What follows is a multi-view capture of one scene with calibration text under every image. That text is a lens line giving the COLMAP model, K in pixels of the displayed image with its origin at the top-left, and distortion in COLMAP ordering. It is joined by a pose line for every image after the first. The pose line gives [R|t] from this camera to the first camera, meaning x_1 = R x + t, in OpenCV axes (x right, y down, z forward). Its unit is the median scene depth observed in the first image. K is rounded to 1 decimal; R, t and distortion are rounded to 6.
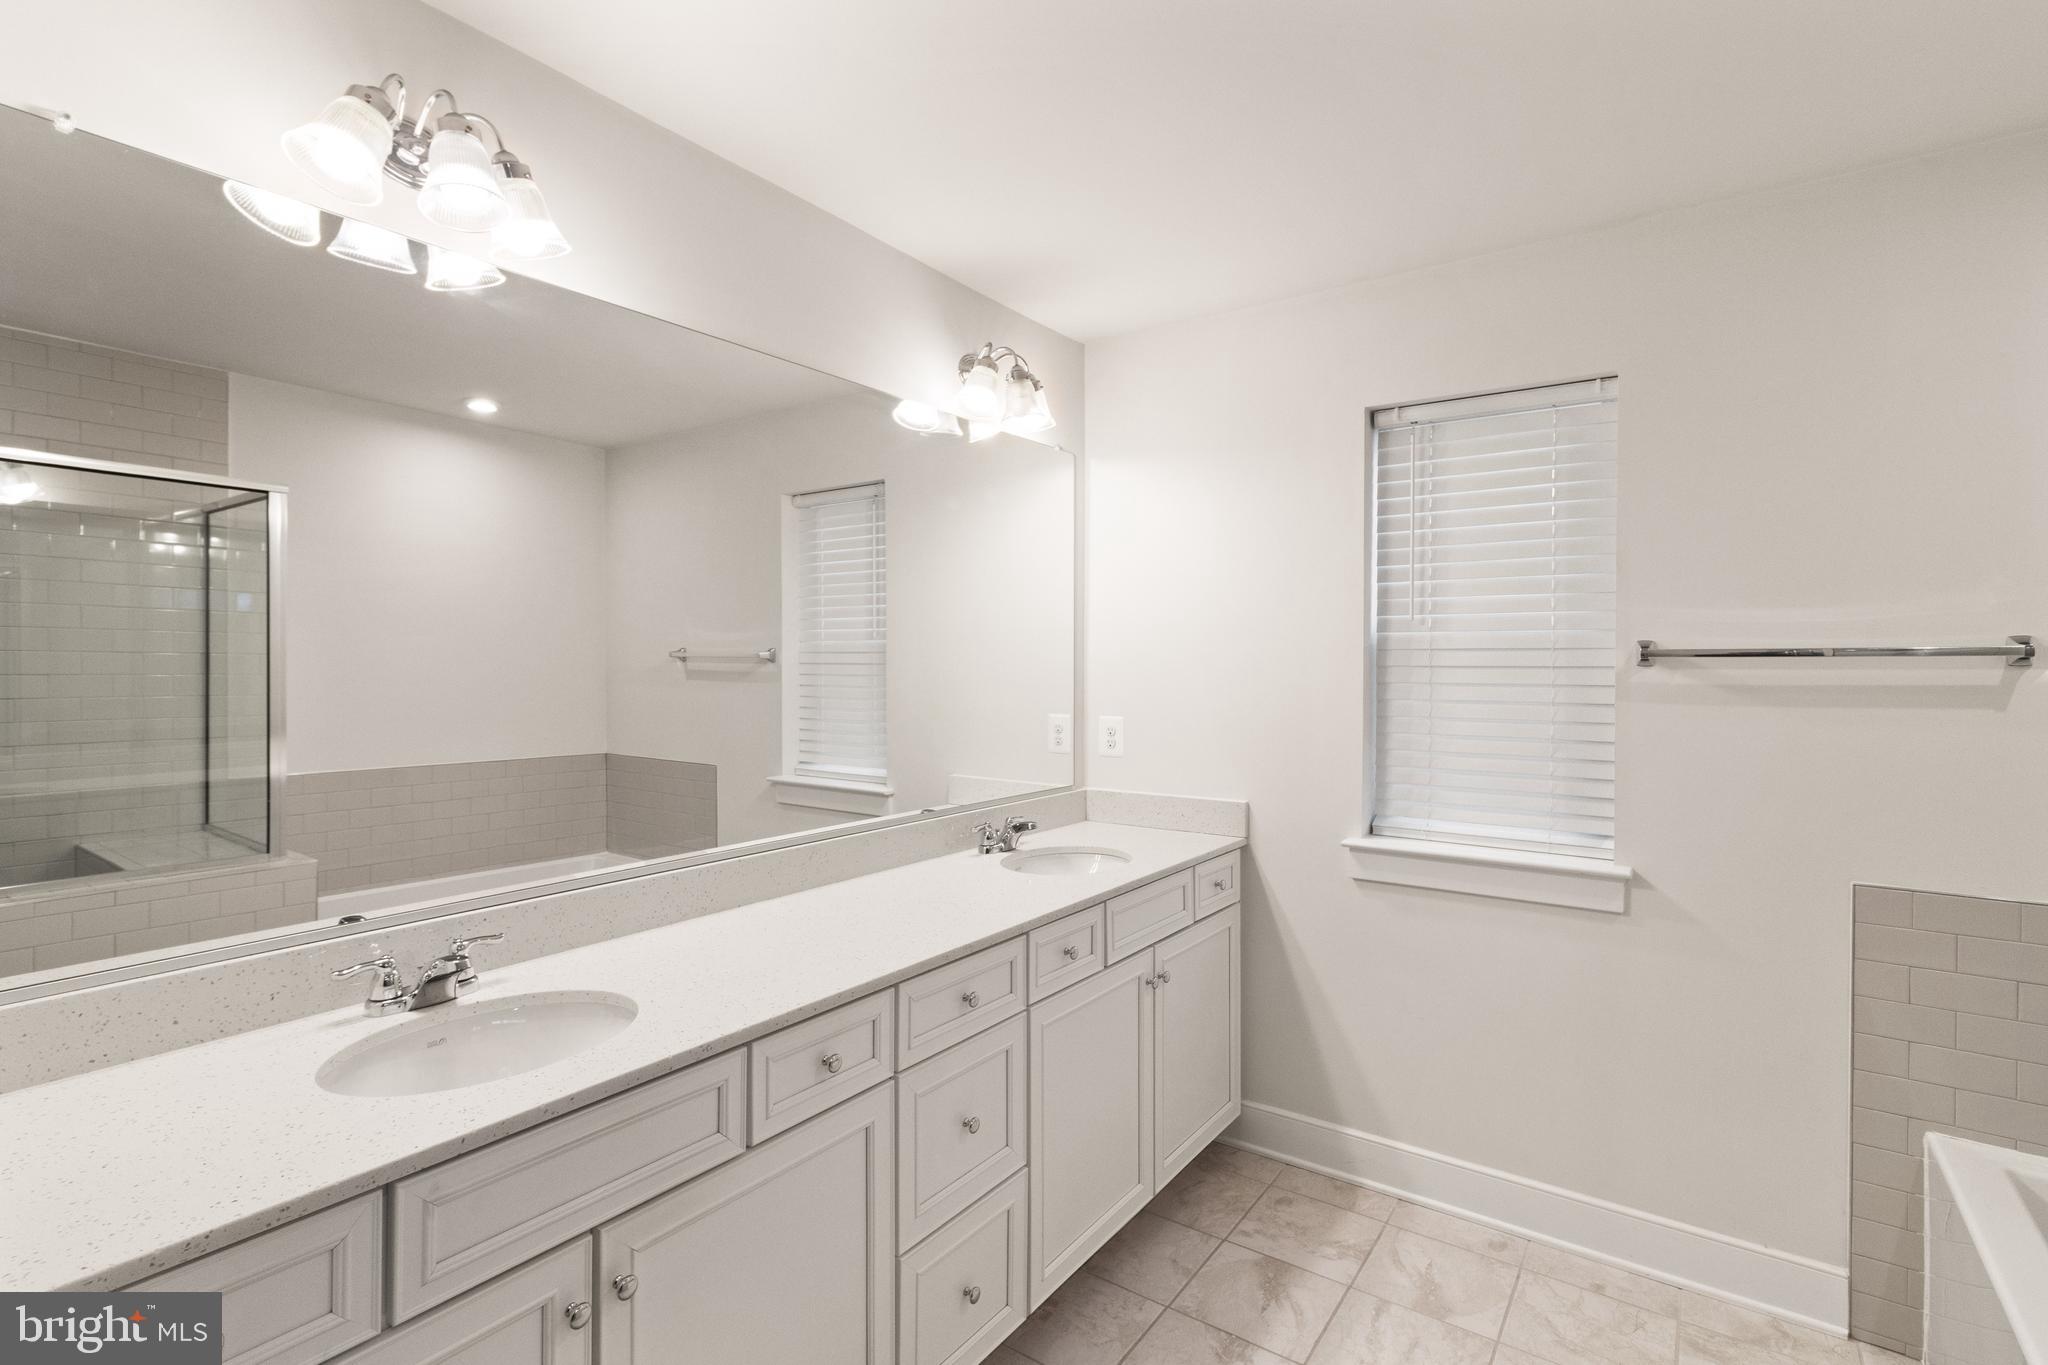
lens RADIAL K [[963.6, 0, 1023.6], [0, 963.6, 672.5], [0, 0, 1]] dist [0.001016, 0.001134]
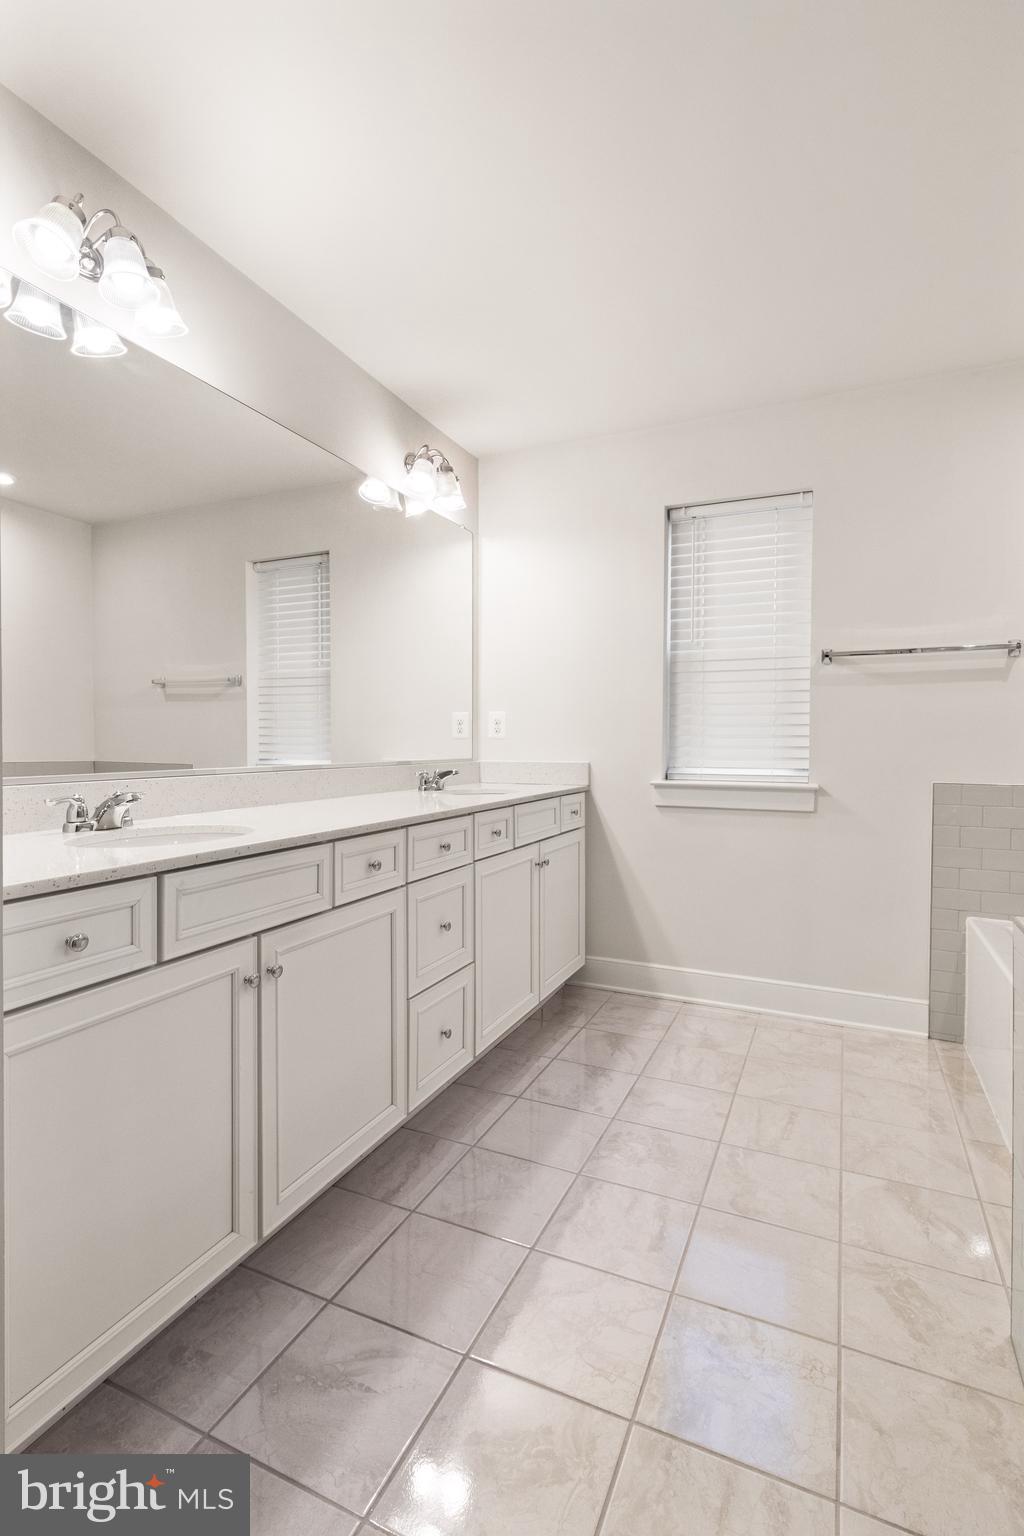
lens RADIAL K [[722.7, 0, 516.1], [0, 722.7, 760.9], [0, 0, 1]] dist [0.001016, 0.001134]
pose [[0.981480, -0.005056, 0.191499, -0.123884], [0.001444, 0.999819, 0.018993, 0.131143], [-0.191560, -0.018365, 0.981309, -0.131829]]
